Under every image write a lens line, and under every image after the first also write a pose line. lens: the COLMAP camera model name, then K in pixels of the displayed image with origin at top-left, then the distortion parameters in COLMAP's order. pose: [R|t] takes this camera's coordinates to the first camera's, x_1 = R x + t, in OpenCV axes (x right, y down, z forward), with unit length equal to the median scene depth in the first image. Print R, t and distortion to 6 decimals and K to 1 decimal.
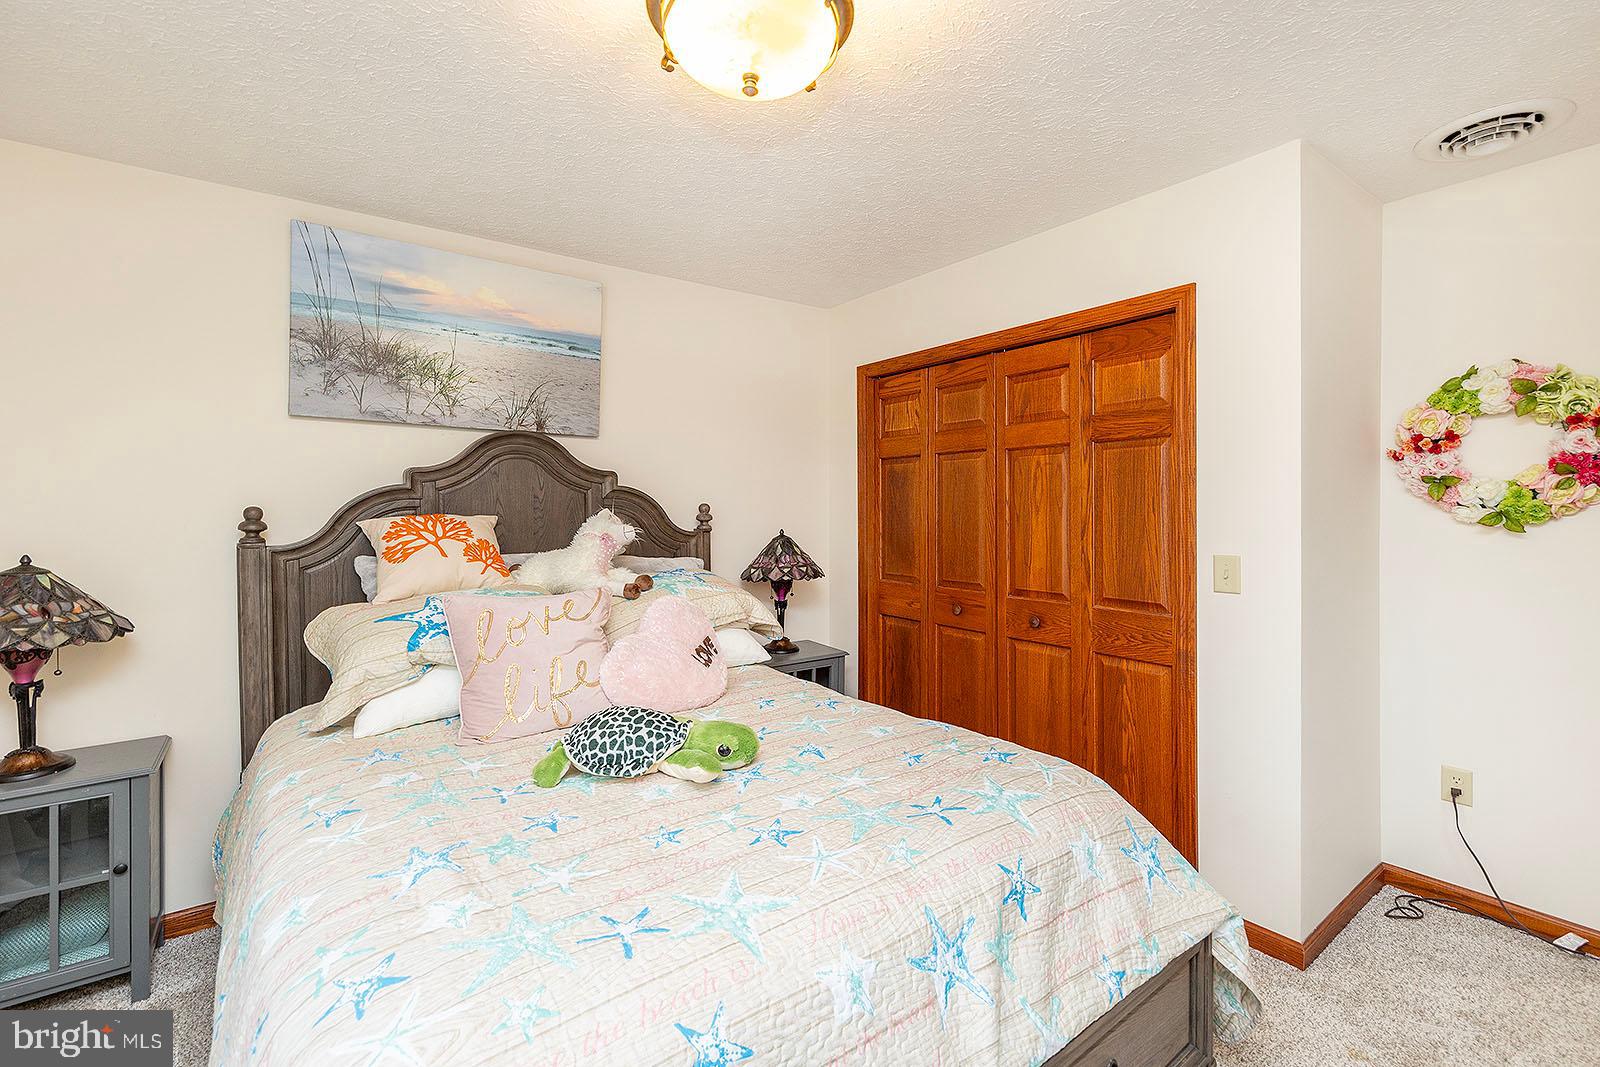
lens RADIAL K [[687.9, 0, 800.6], [0, 687.9, 518.3], [0, 0, 1]] dist [0.007821, -0.000169]
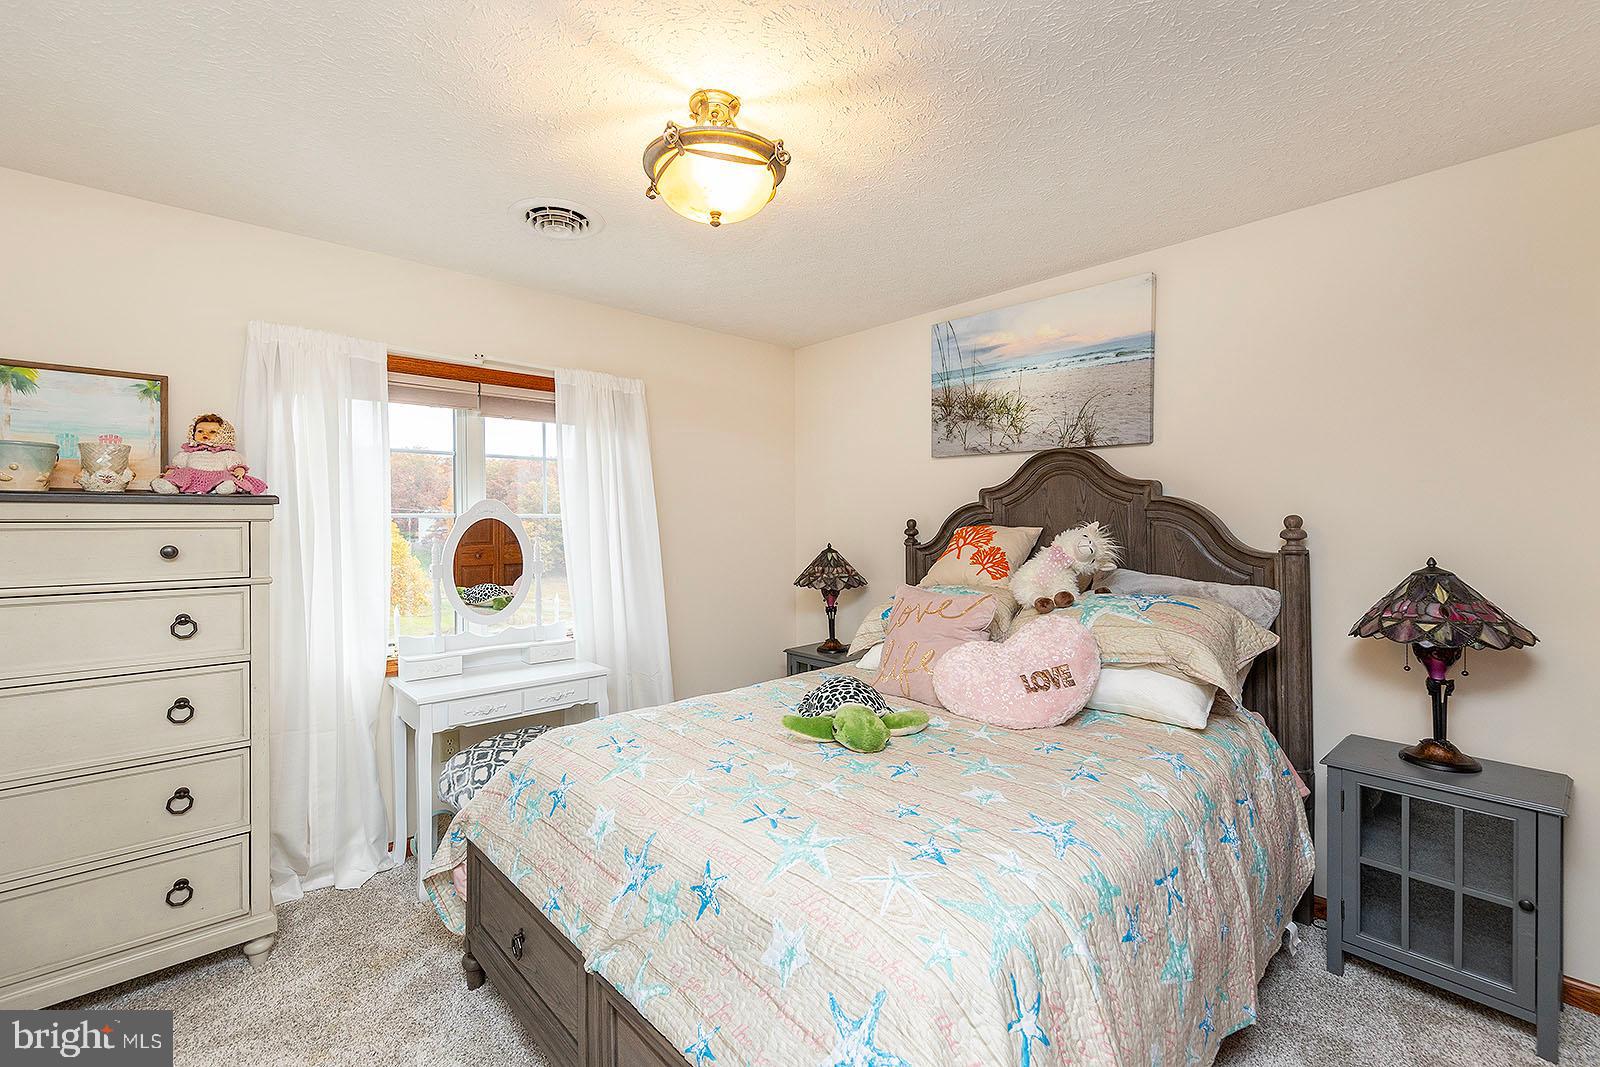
lens RADIAL K [[722.6, 0, 803.0], [0, 722.6, 526.7], [0, 0, 1]] dist [0.015790, -0.000056]
pose [[0.098252, 0.014830, -0.995051, 0.732580], [-0.013441, 0.999818, 0.013574, -0.016379], [0.995071, 0.012041, 0.098433, 0.534049]]
